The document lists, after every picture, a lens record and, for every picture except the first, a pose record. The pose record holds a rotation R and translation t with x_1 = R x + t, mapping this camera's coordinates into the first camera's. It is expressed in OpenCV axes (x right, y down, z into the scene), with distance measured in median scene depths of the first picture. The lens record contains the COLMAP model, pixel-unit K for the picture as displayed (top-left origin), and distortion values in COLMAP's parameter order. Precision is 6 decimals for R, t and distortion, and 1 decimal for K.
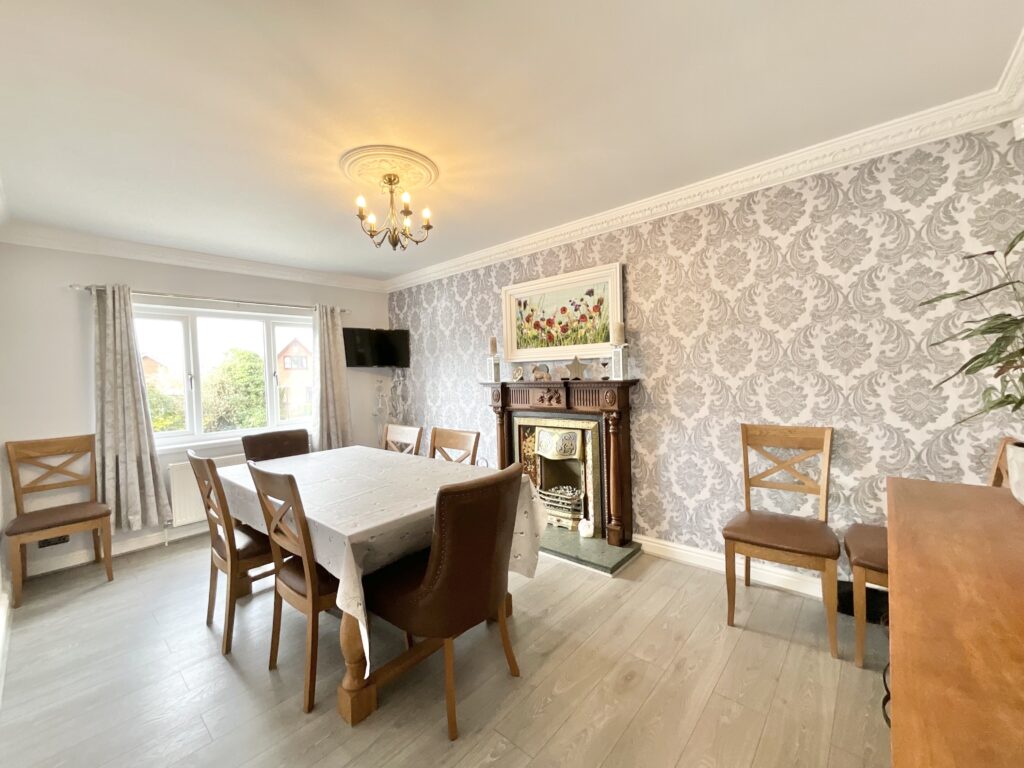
lens RADIAL K [[398.0, 0, 607.1], [0, 398.0, 382.3], [0, 0, 1]] dist [0.000552, 0.000072]
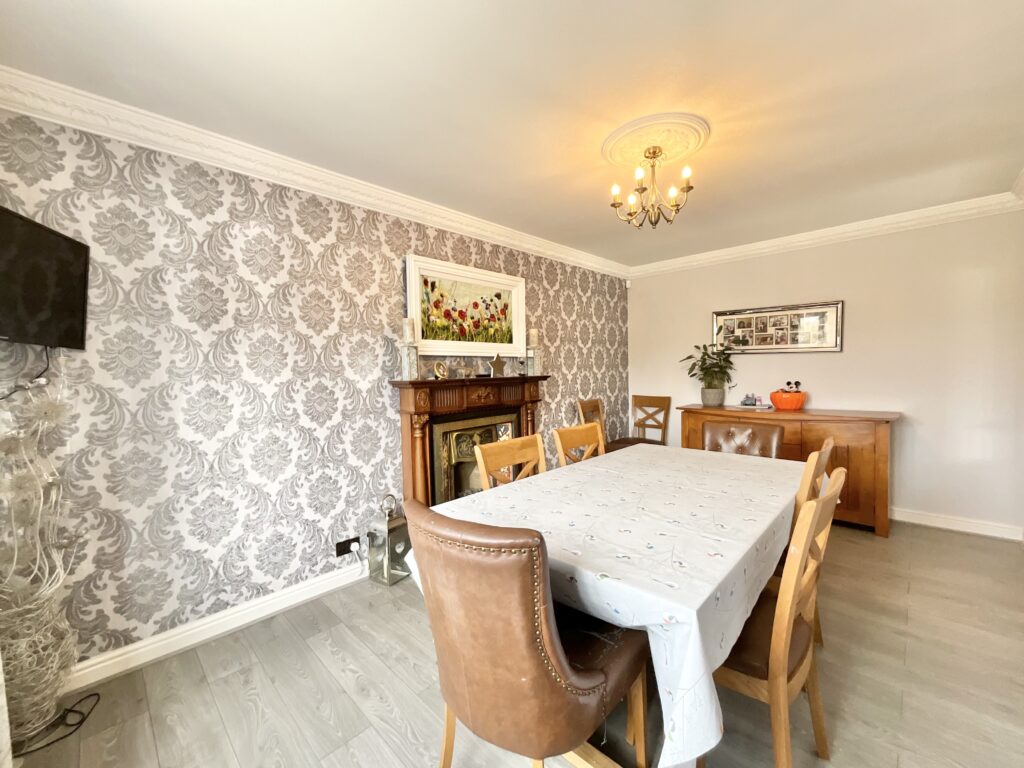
lens RADIAL K [[410.7, 0, 501.7], [0, 410.7, 381.4], [0, 0, 1]] dist [0.000201, 0.000172]
pose [[0.176392, -0.004781, 0.984308, -0.762087], [0.038022, 0.999275, -0.001960, 0.006156], [-0.983585, 0.037771, 0.176446, 0.539450]]
